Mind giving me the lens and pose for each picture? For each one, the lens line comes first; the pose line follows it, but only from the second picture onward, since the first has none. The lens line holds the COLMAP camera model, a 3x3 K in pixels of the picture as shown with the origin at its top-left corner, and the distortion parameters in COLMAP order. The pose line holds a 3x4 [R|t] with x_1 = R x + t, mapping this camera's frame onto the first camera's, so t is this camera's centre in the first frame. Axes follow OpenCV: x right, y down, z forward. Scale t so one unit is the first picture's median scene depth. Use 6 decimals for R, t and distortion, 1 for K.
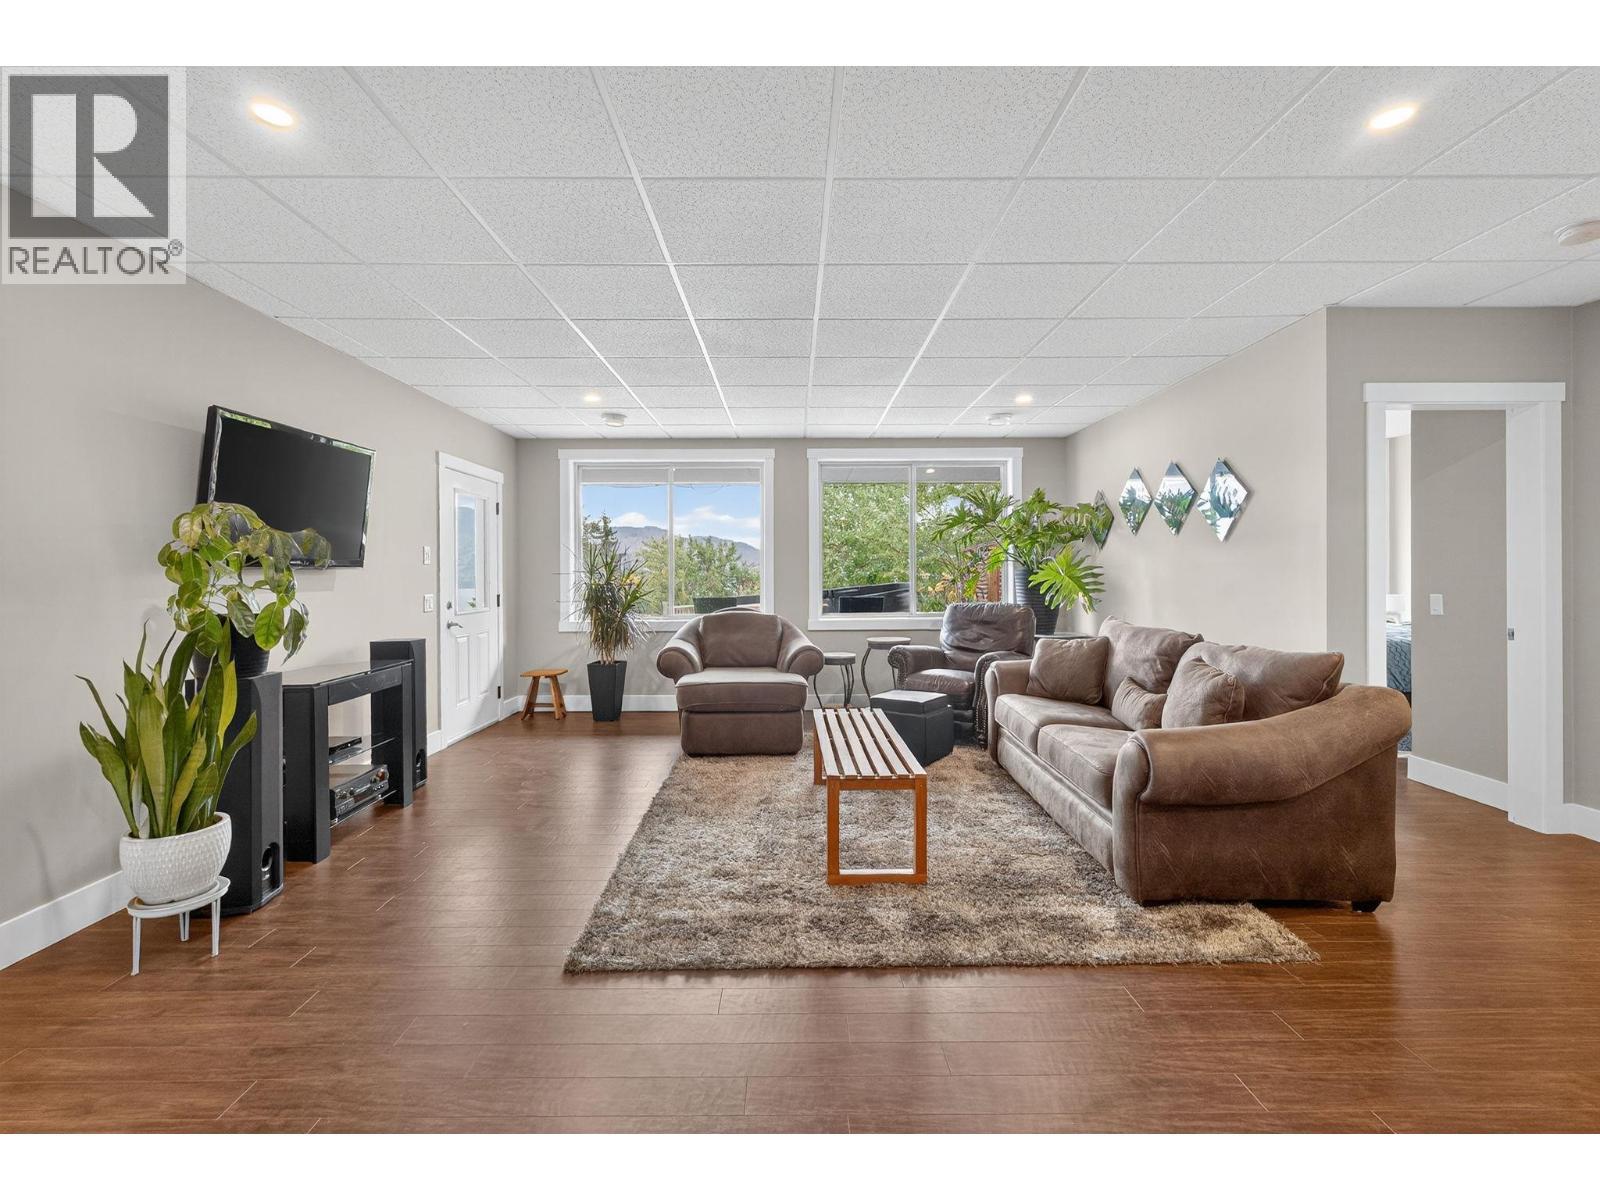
lens RADIAL K [[703.6, 0, 800.5], [0, 703.6, 571.4], [0, 0, 1]] dist [-0.000182, 0.000122]
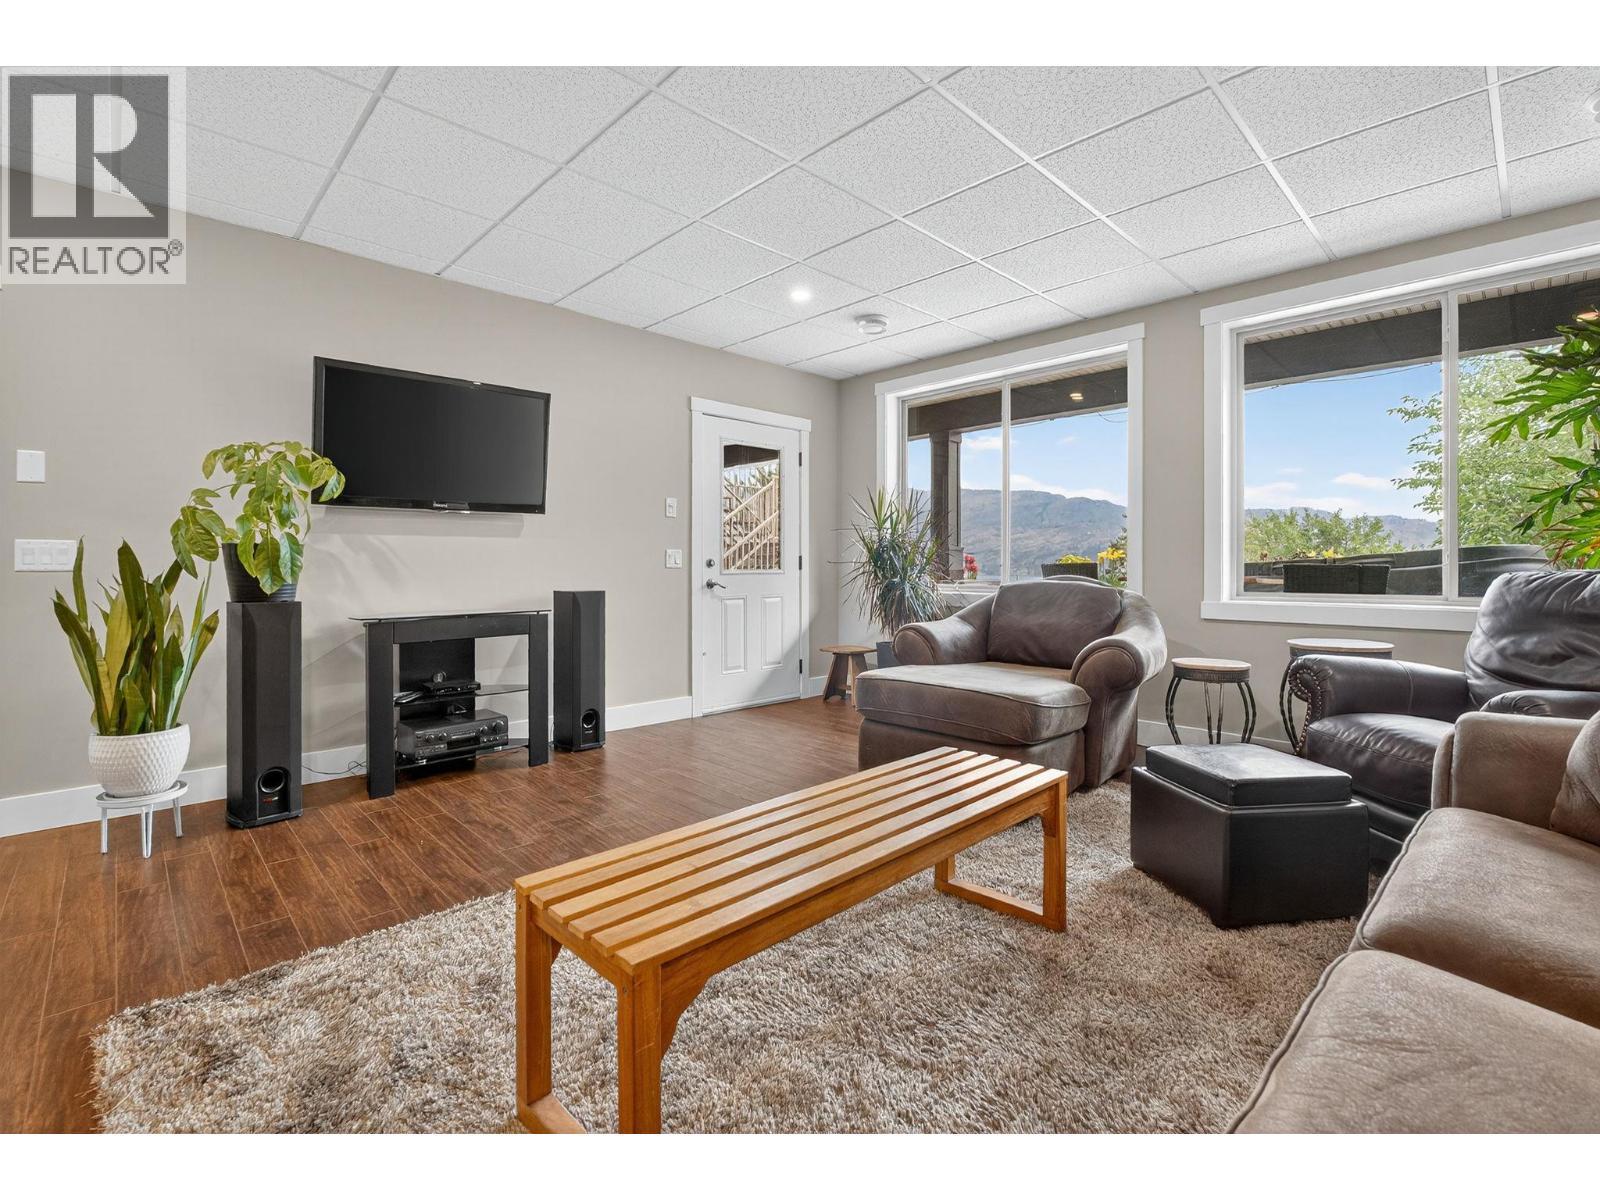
lens RADIAL K [[721.2, 0, 804.1], [0, 721.2, 564.5], [0, 0, 1]] dist [-0.017709, 0.000048]
pose [[0.688533, 0.004423, -0.725192, 0.251189], [-0.000299, 0.999983, 0.005815, 0.040971], [0.725205, -0.003787, 0.688522, 0.406937]]
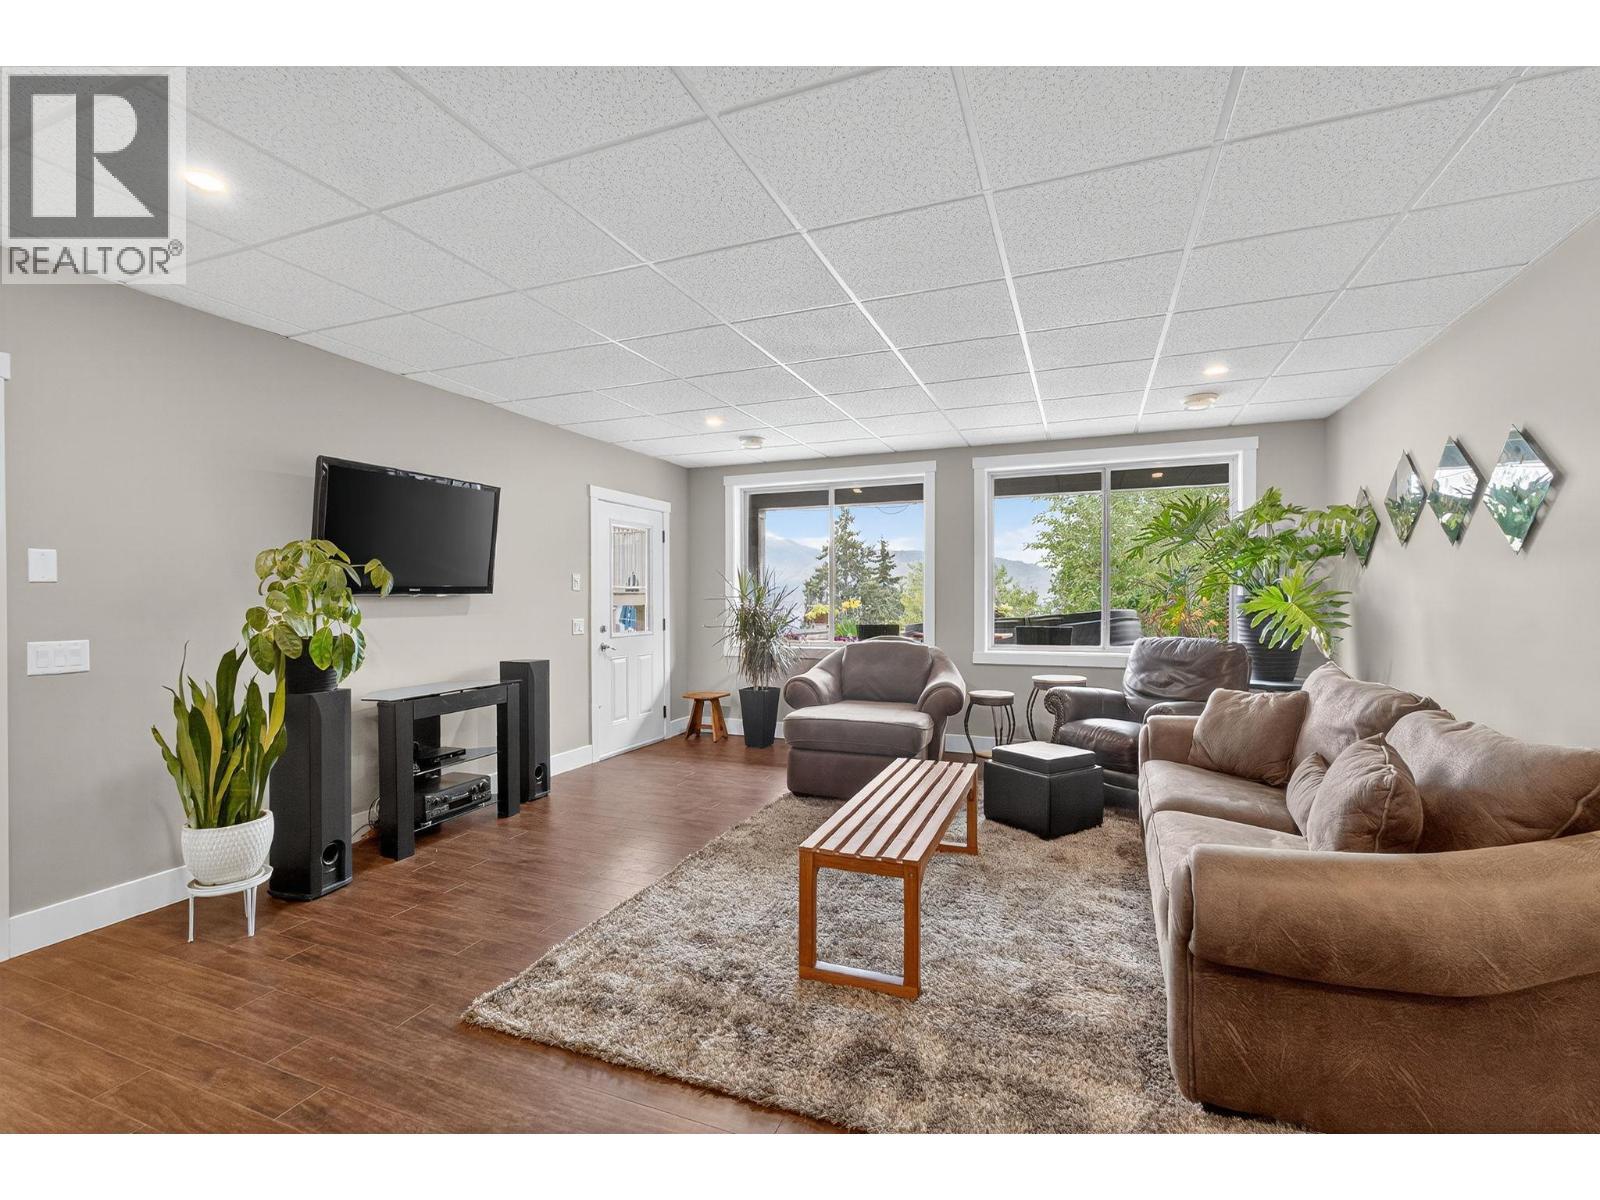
lens RADIAL K [[707.6, 0, 811.3], [0, 707.6, 598.8], [0, 0, 1]] dist [0.003084, 0.000254]
pose [[0.927035, 0.002528, -0.374967, 0.181757], [0.000101, 0.999976, 0.006993, -0.004368], [0.374975, -0.006521, 0.927012, 0.114140]]
